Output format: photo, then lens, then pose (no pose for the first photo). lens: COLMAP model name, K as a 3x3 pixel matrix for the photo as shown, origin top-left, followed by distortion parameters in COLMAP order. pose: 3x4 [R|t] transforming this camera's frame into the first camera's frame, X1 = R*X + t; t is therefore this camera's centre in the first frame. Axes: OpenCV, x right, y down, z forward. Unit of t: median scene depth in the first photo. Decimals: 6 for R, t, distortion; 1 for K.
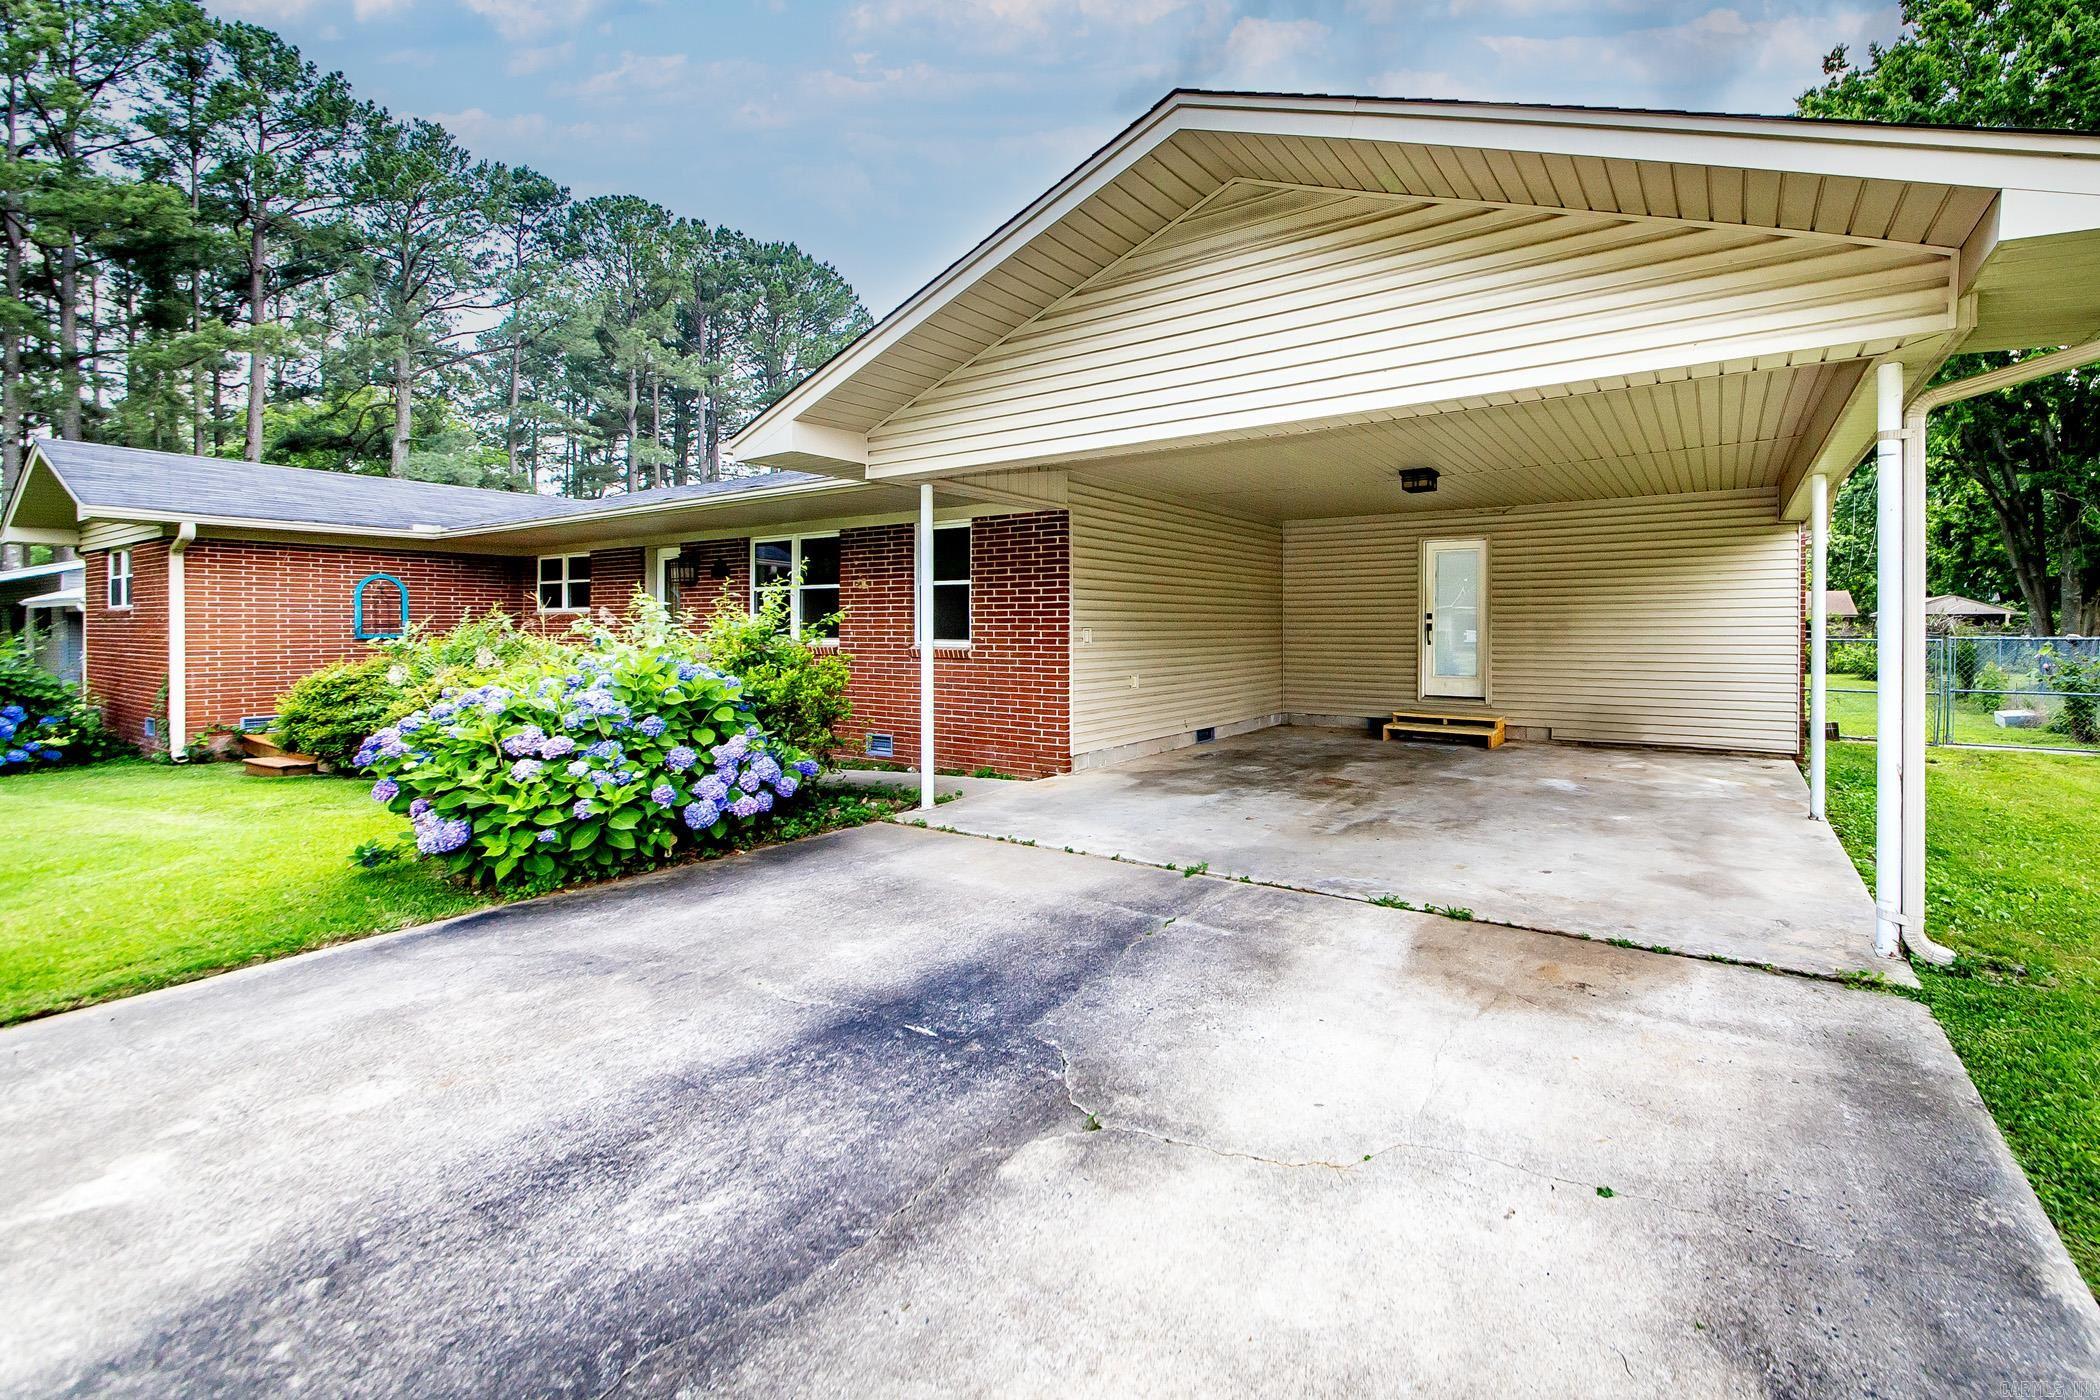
lens RADIAL K [[971.0, 0, 1054.3], [0, 971.0, 655.2], [0, 0, 1]] dist [0.000037, 0.000052]
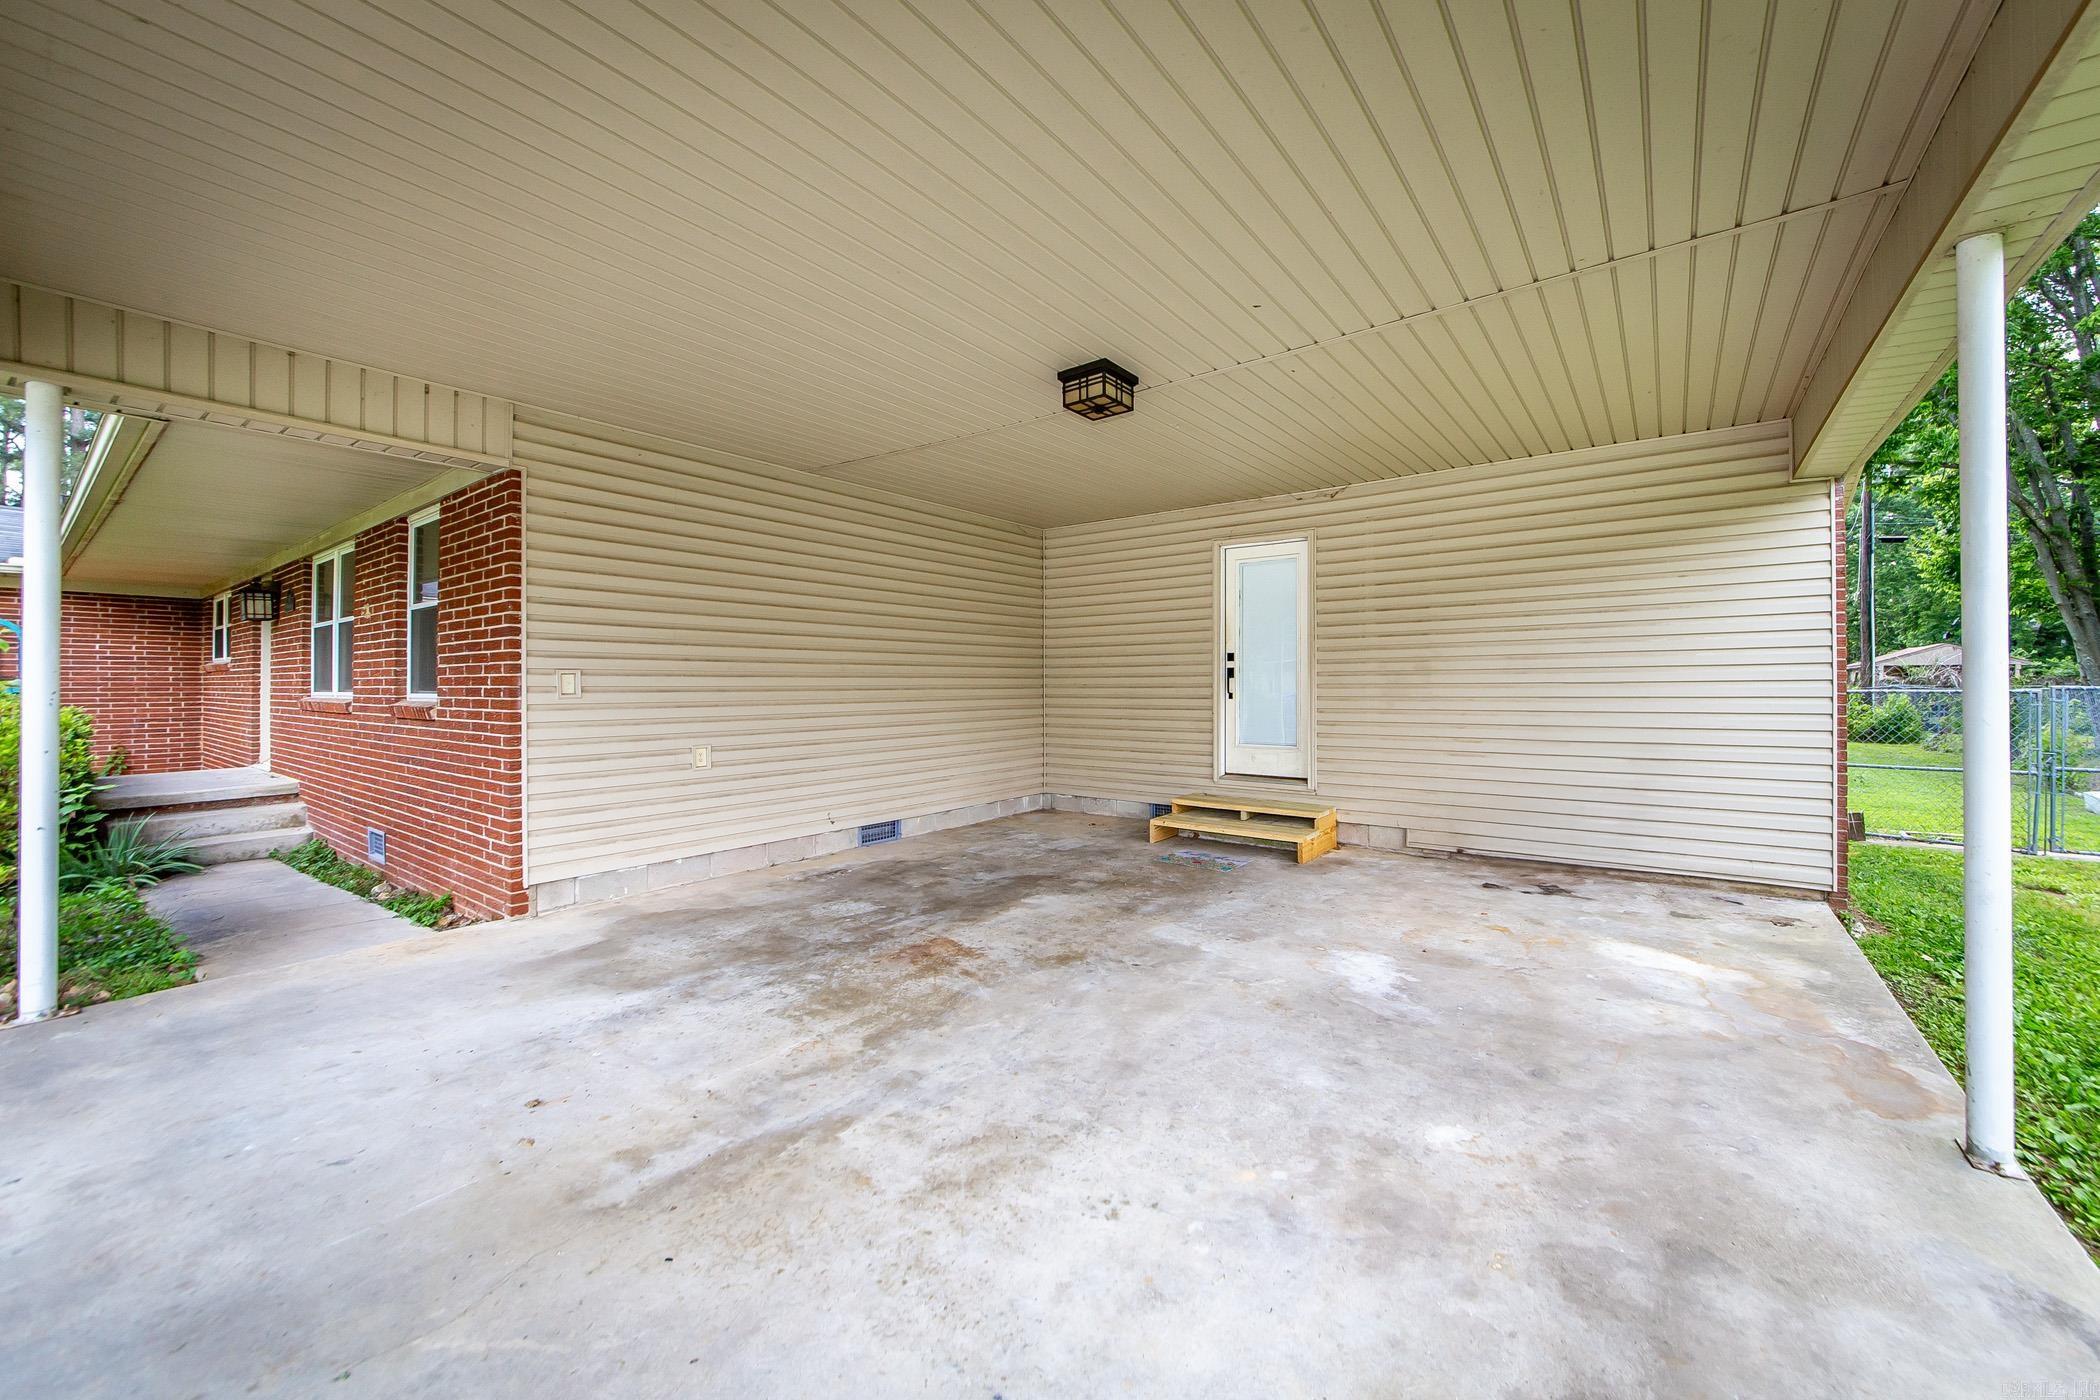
lens RADIAL K [[770.5, 0, 1050.0], [0, 770.5, 700.0], [0, 0, 1]] dist [-0.005684, -0.000030]
pose [[0.997218, -0.000823, -0.074532, 0.316770], [-0.000169, 0.999911, -0.013308, -0.002879], [0.074536, 0.013284, 0.997130, 0.478872]]
